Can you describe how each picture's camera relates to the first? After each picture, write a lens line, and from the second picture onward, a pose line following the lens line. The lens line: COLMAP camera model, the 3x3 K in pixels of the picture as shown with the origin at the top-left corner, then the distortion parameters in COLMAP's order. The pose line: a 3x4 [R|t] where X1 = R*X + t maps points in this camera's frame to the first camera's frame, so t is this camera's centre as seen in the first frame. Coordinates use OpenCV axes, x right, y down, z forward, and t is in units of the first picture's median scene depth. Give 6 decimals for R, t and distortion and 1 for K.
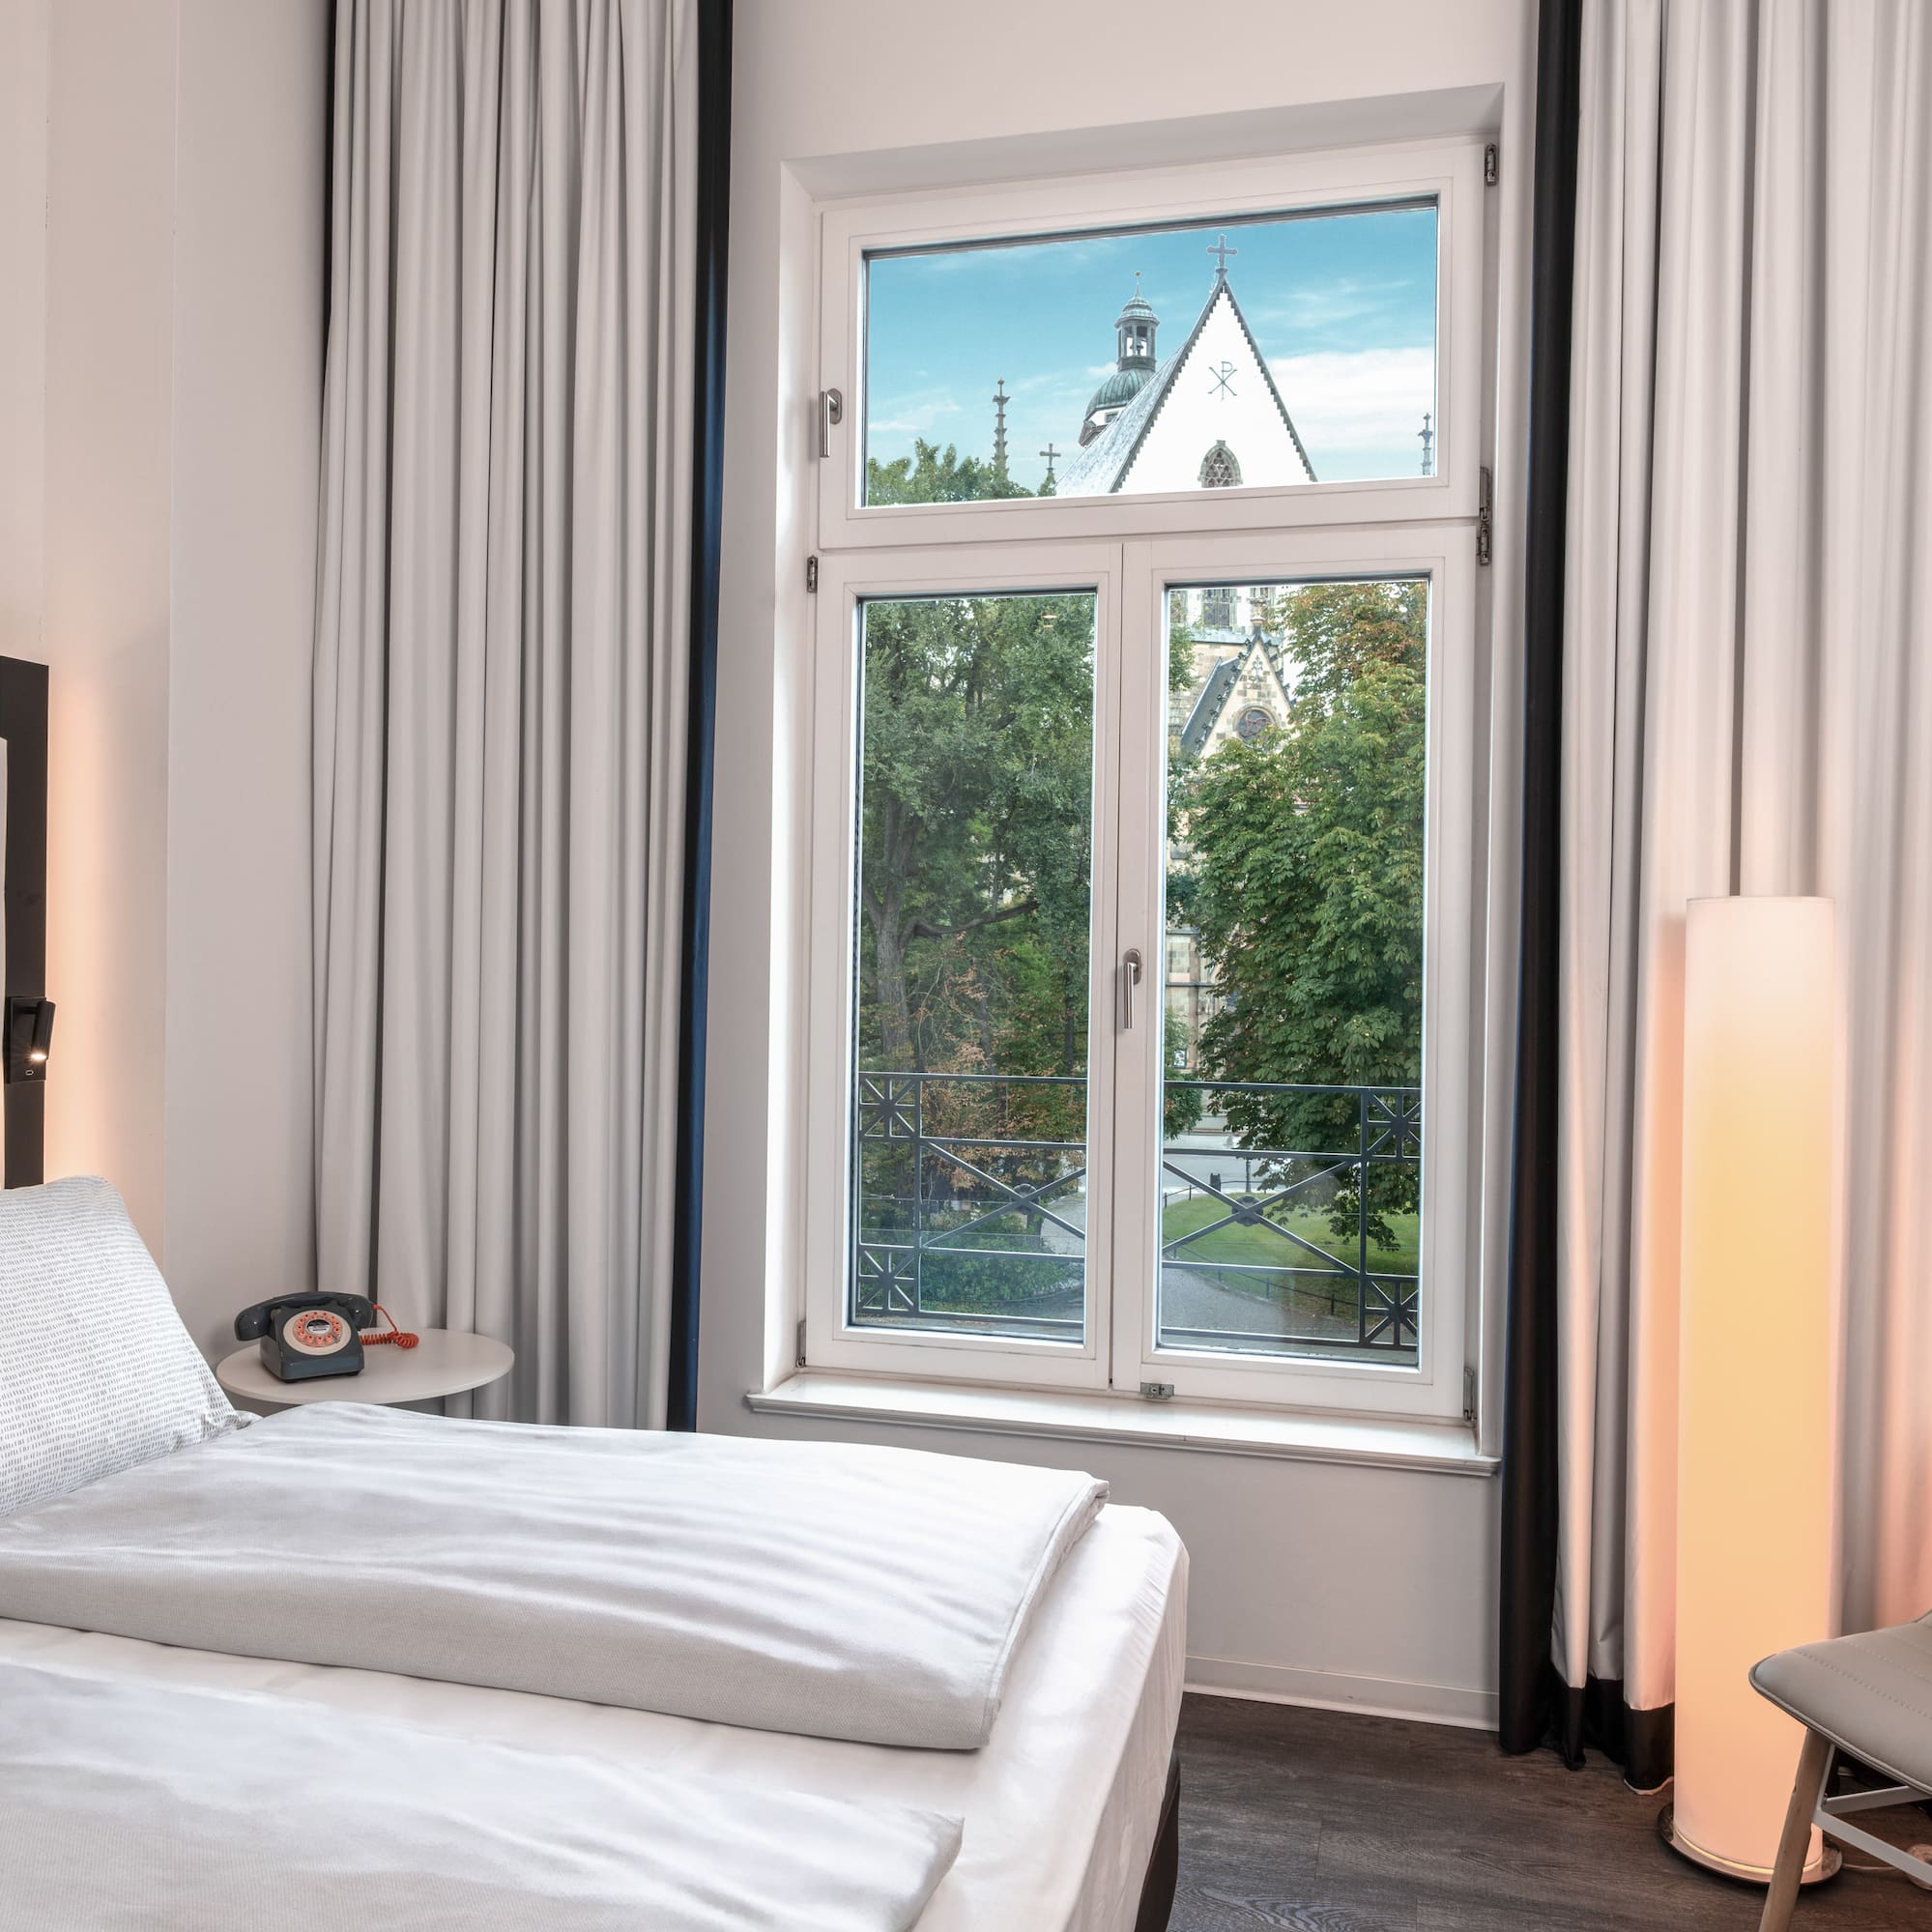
lens RADIAL K [[1715.3, 0, 969.8], [0, 1715.3, 955.1], [0, 0, 1]] dist [-0.019058, -0.004382]
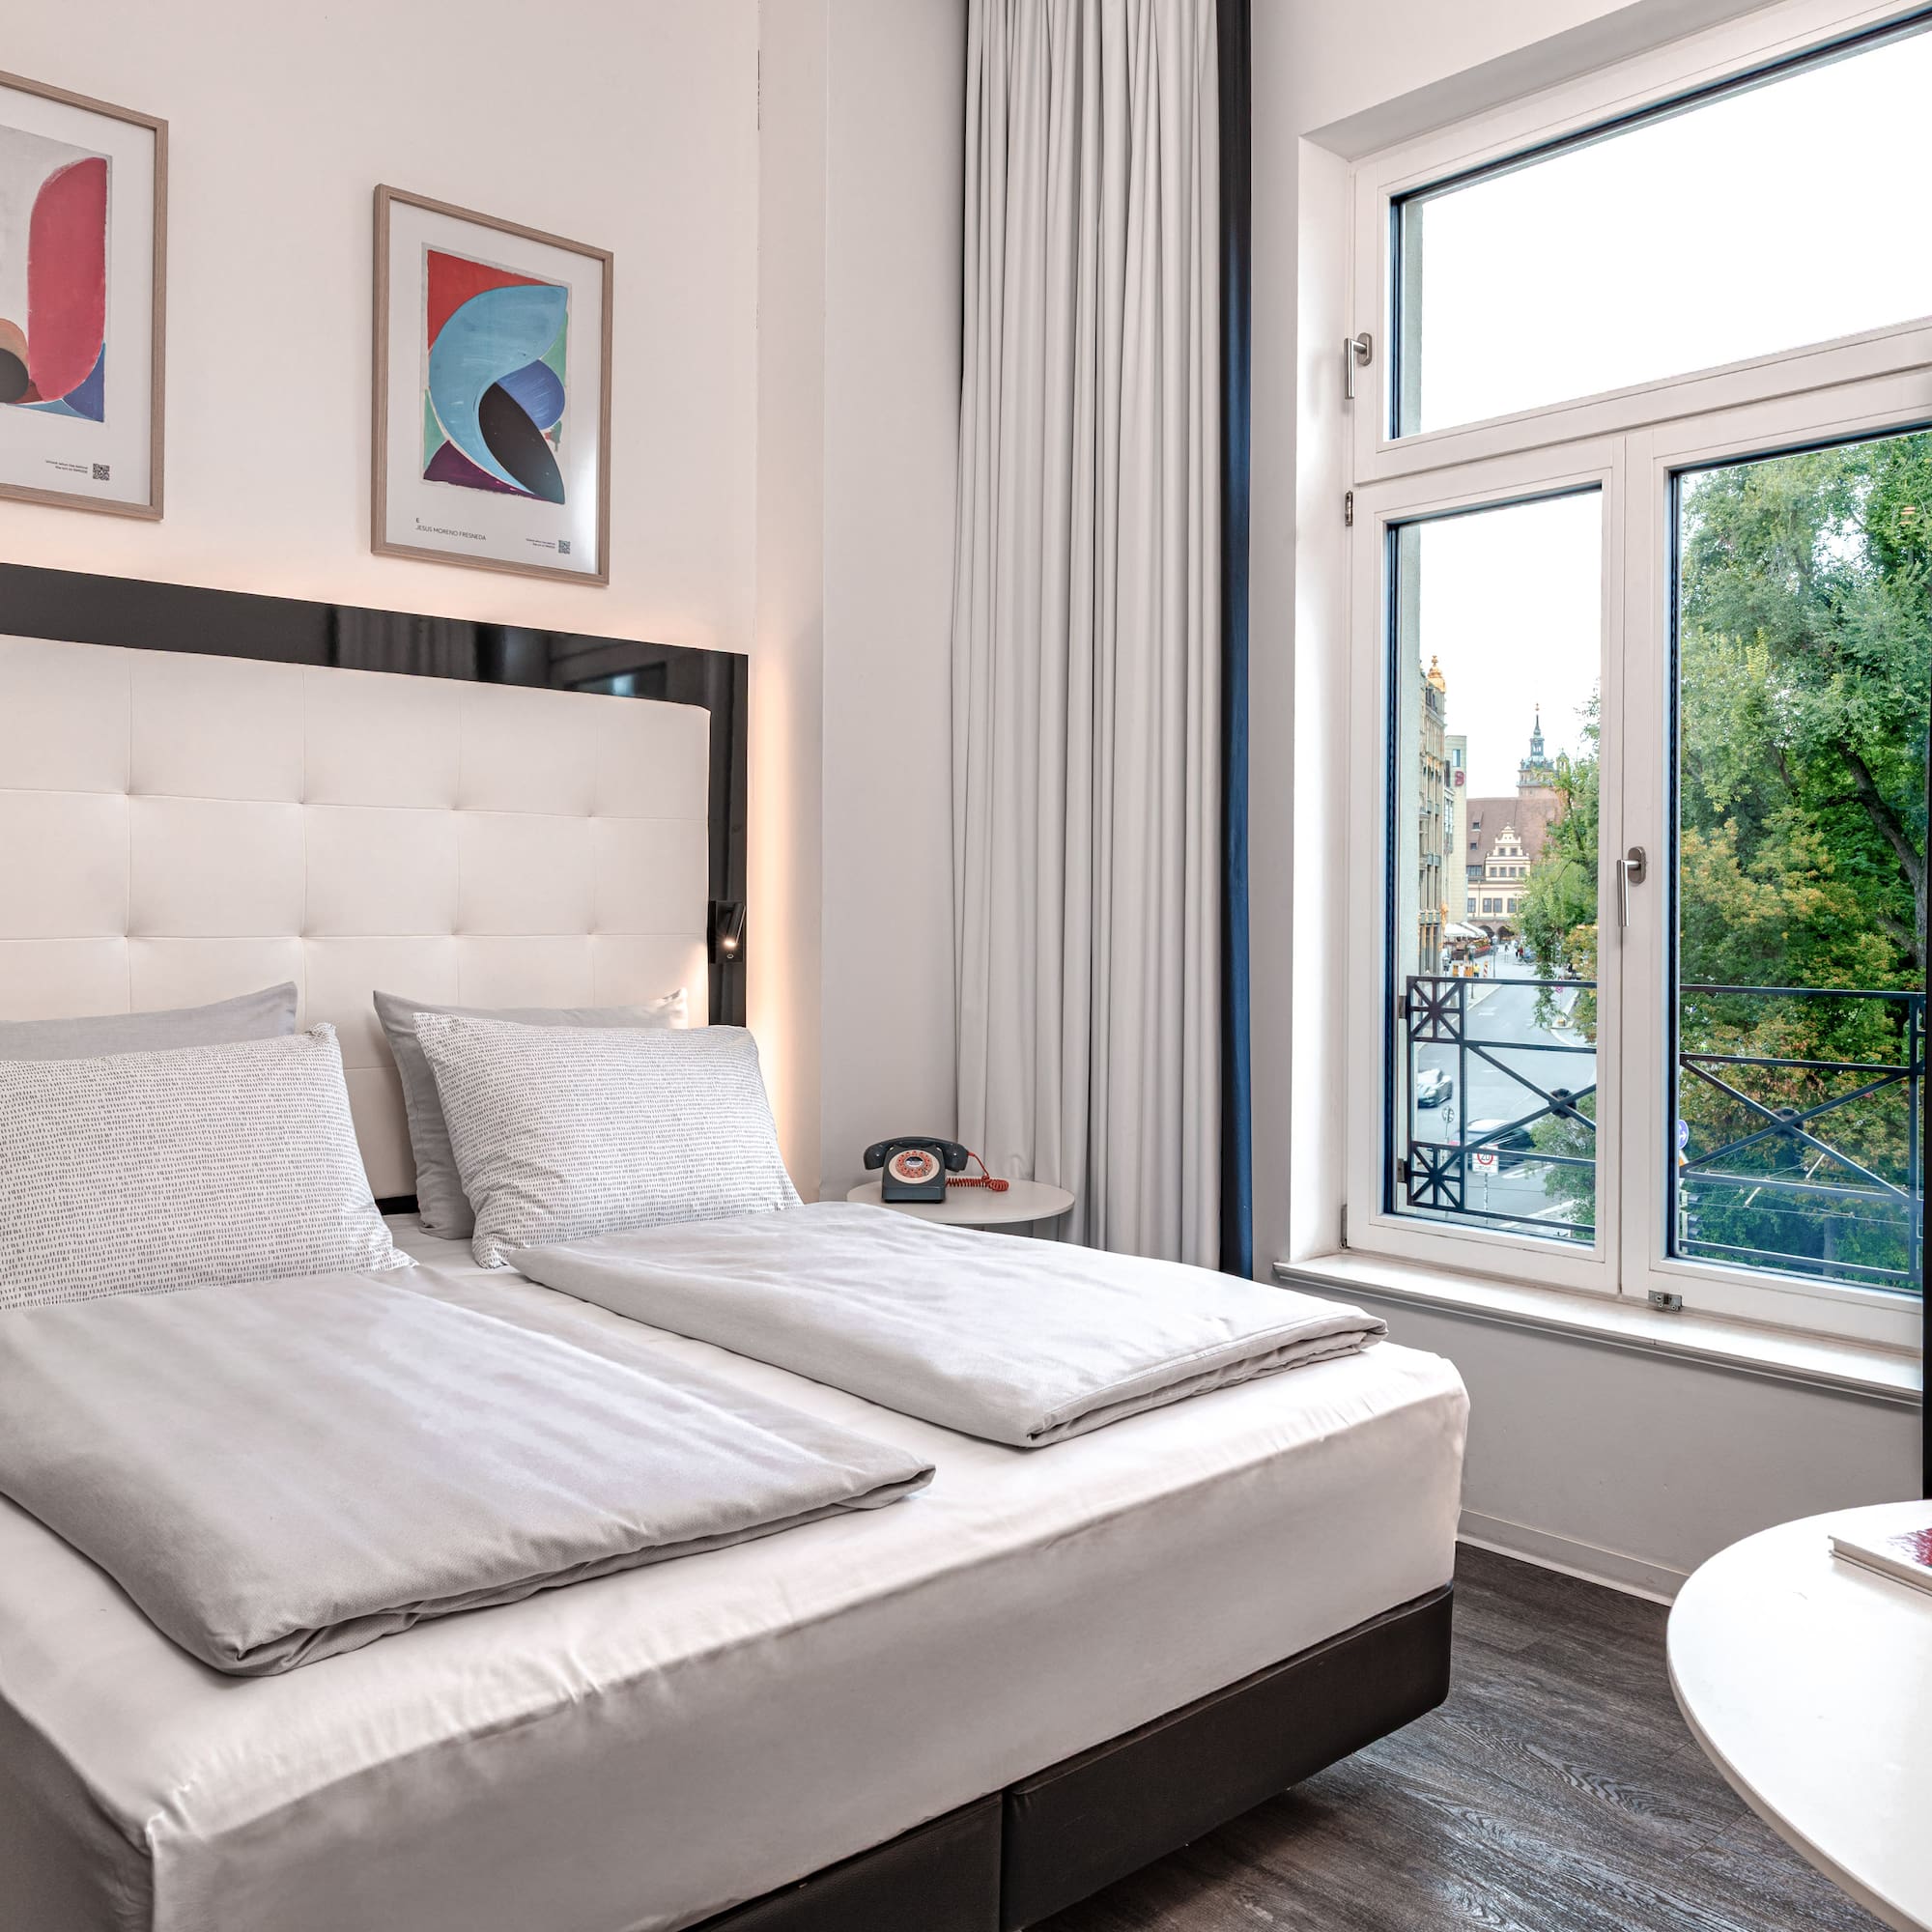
lens RADIAL K [[1715.3, 0, 927.2], [0, 1715.3, 914.1], [0, 0, 1]] dist [-0.019058, -0.004382]
pose [[0.831576, -0.006833, -0.555370, 0.301055], [0.005074, 0.999976, -0.004706, 0.037414], [0.555388, 0.001095, 0.831590, -0.039757]]
